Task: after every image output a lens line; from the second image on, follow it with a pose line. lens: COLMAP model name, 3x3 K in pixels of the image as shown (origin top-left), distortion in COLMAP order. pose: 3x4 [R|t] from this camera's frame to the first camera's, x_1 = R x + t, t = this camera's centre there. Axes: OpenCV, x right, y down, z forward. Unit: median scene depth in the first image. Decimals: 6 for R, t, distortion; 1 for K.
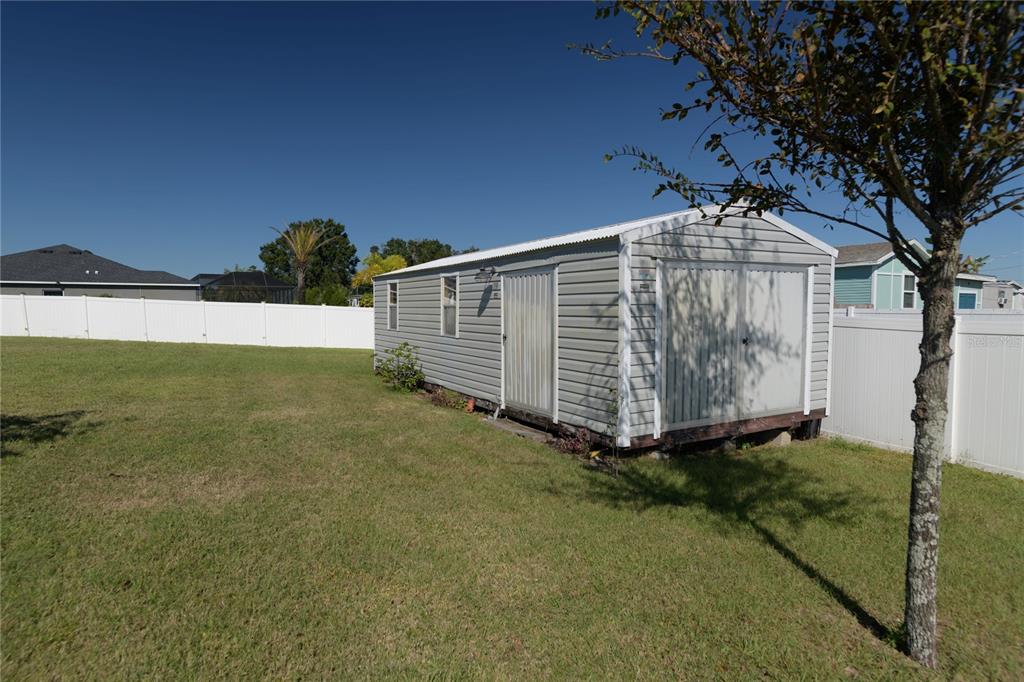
lens RADIAL K [[577.8, 0, 512.0], [0, 577.8, 341.0], [0, 0, 1]] dist [-0.000577, -0.000063]
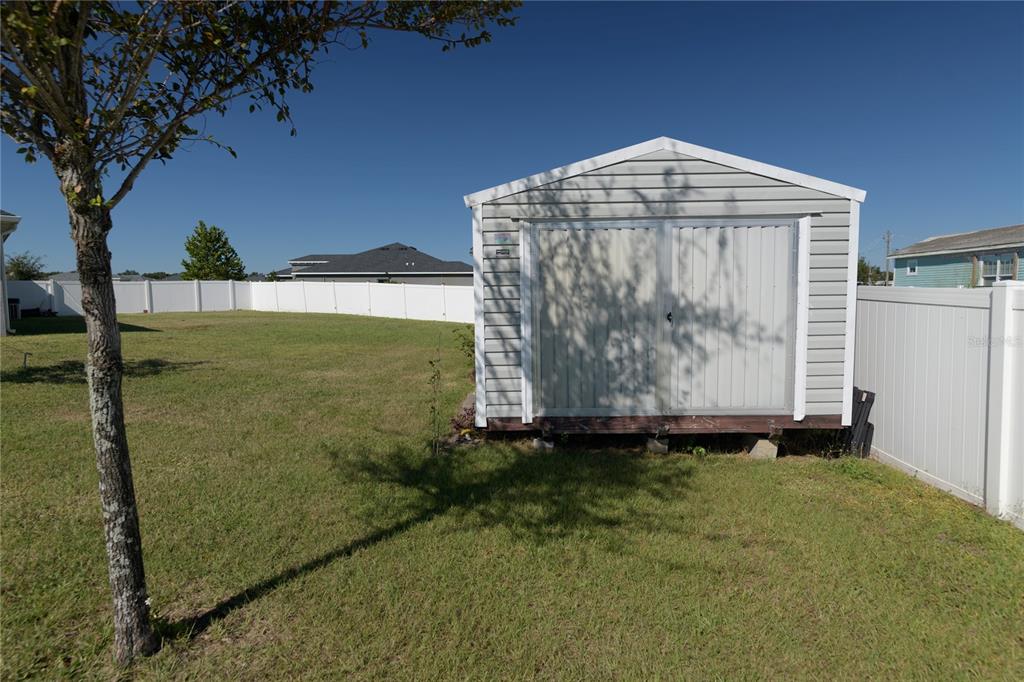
lens RADIAL K [[577.8, 0, 512.0], [0, 577.8, 341.0], [0, 0, 1]] dist [-0.000577, -0.000063]
pose [[0.861614, 0.038423, -0.506108, 0.661979], [-0.026187, 0.999168, 0.031273, 0.014766], [0.506889, -0.013692, 0.861903, 0.216641]]
